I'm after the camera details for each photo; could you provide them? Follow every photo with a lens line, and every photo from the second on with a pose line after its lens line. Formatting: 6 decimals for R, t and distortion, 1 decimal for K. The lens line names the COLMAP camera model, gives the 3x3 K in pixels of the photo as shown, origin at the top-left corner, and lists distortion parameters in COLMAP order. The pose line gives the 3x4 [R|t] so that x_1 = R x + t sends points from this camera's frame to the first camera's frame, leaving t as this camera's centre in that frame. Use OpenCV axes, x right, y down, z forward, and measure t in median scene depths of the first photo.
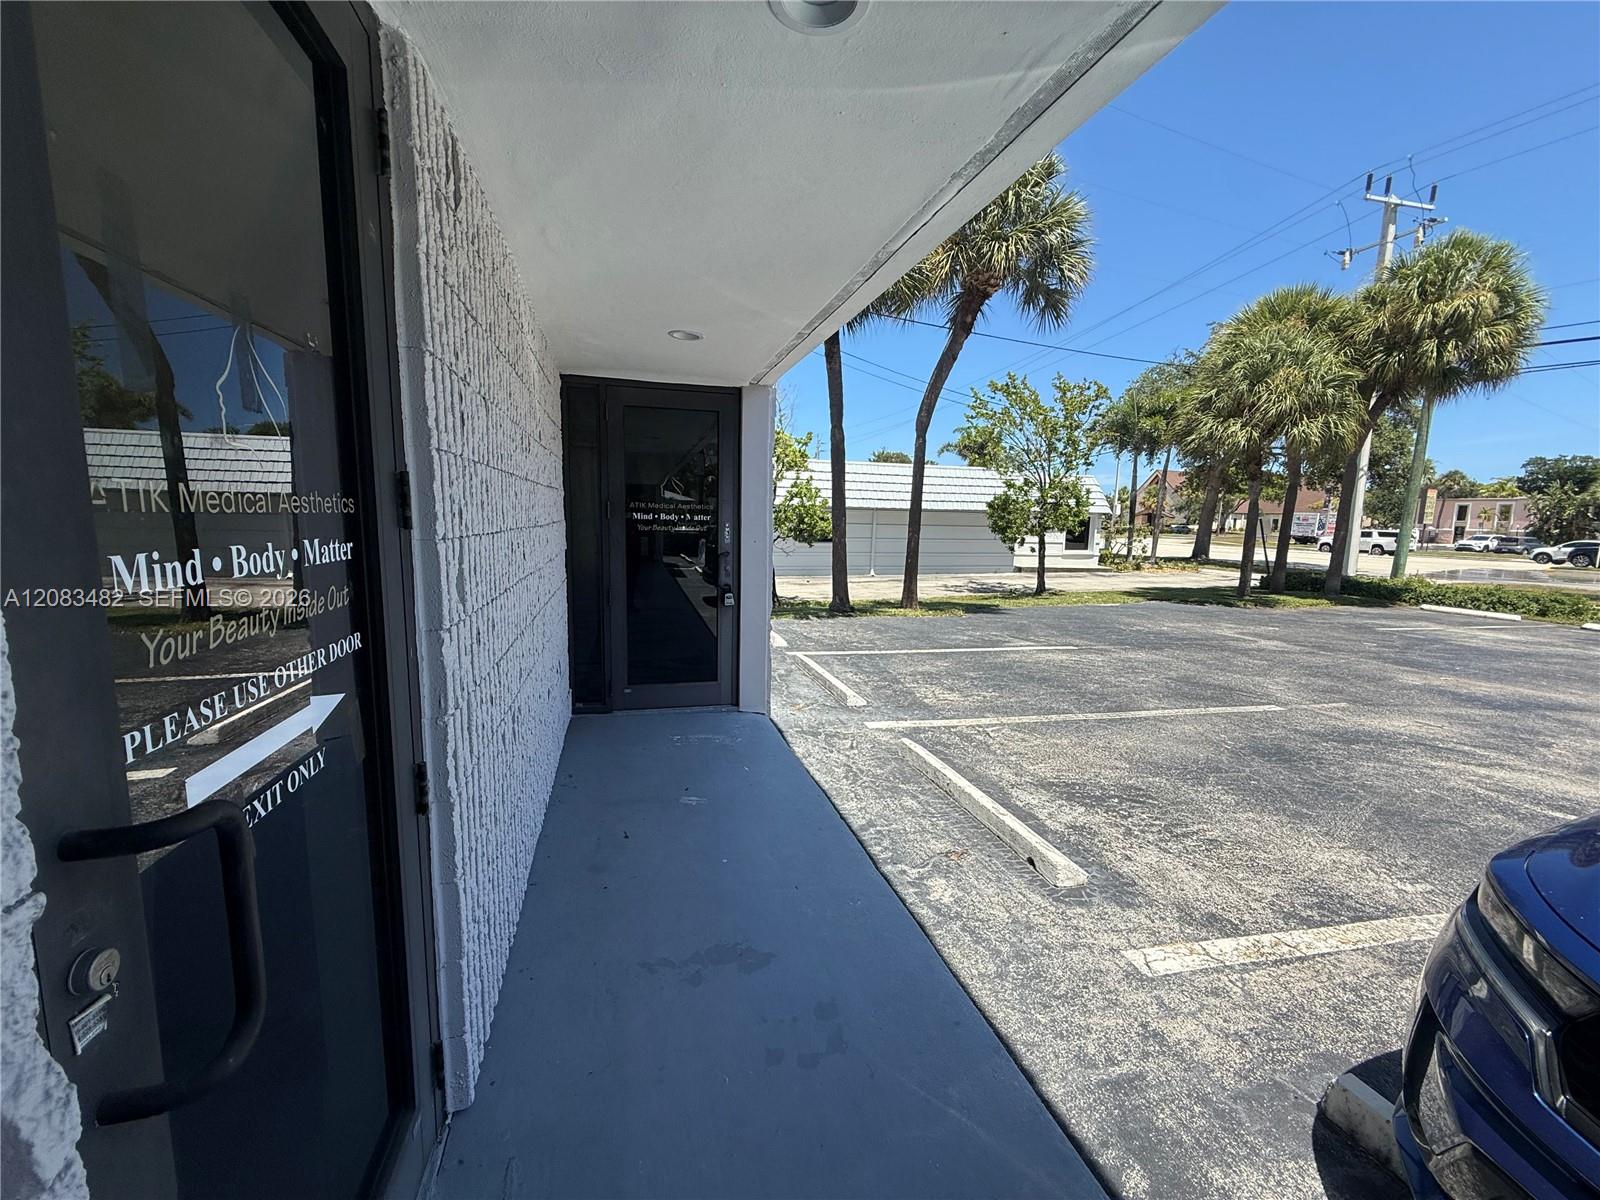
lens RADIAL K [[639.8, 0, 797.1], [0, 639.8, 604.5], [0, 0, 1]] dist [-0.002835, -0.000243]
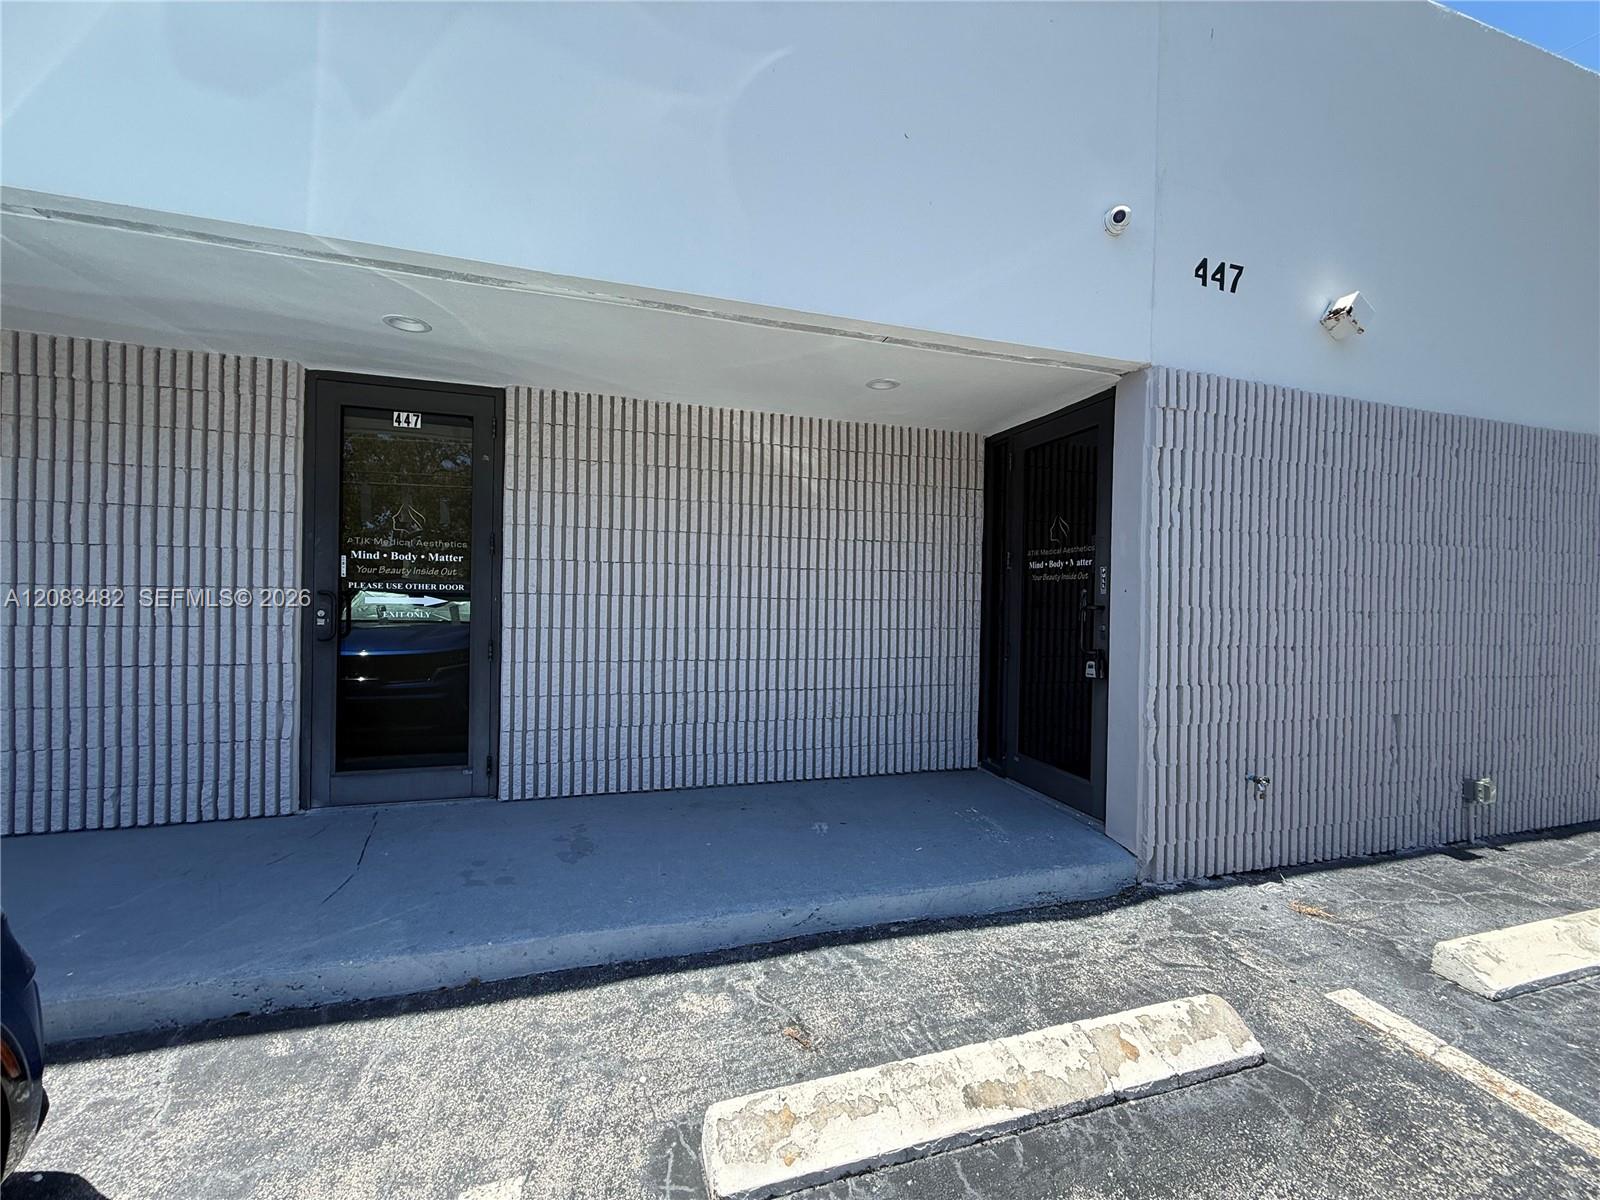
lens RADIAL K [[639.8, 0, 795.2], [0, 639.8, 599.2], [0, 0, 1]] dist [-0.002835, -0.000243]
pose [[0.026927, -0.015457, -0.999518, 0.632059], [-0.156519, 0.987483, -0.019487, -0.020367], [0.987308, 0.156968, 0.024170, 0.642331]]
